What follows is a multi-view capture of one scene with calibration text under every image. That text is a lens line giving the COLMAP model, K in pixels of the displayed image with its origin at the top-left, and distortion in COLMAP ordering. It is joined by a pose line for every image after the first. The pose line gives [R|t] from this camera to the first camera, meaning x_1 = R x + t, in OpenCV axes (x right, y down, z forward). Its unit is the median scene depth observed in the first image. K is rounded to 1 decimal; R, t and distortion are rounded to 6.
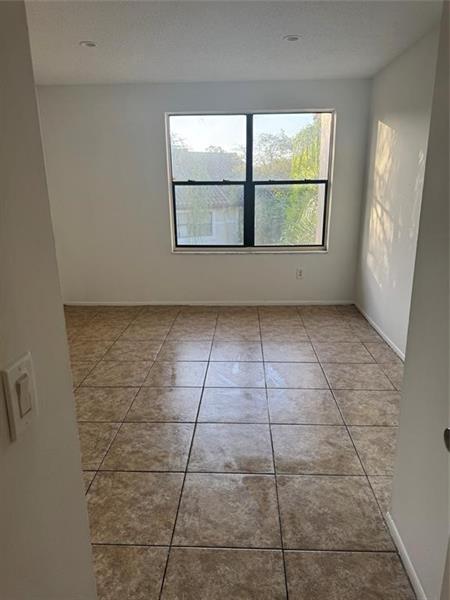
lens RADIAL K [[424.9, 0, 219.8], [0, 424.9, 302.0], [0, 0, 1]] dist [0.063299, -0.015891]
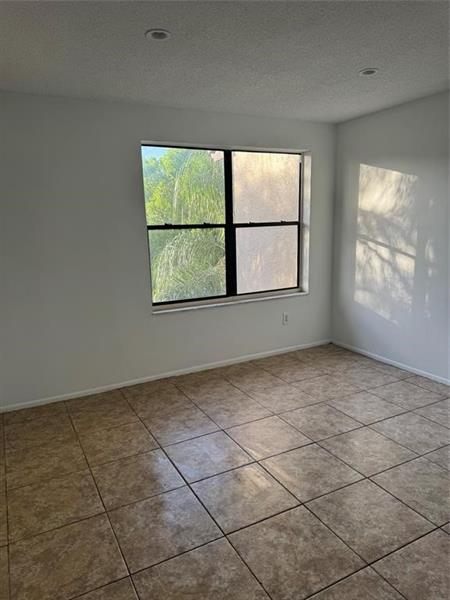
lens RADIAL K [[424.9, 0, 222.2], [0, 424.9, 302.9], [0, 0, 1]] dist [0.063299, -0.015891]
pose [[0.859179, -0.109209, 0.499885, -0.417545], [0.157299, 0.986021, -0.054944, -0.076391], [-0.486897, 0.125838, 0.864347, 0.272246]]
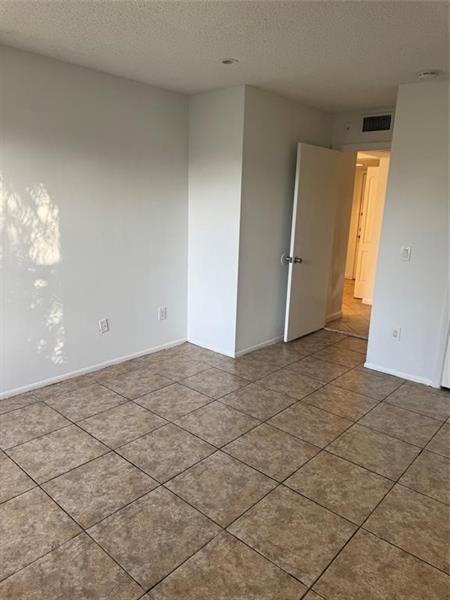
lens RADIAL K [[424.9, 0, 224.3], [0, 424.9, 300.7], [0, 0, 1]] dist [0.063299, -0.015891]
pose [[-0.779699, -0.166254, 0.603680, -0.346604], [0.149726, 0.886634, 0.437563, -0.296499], [-0.607990, 0.431554, -0.666415, 0.961545]]
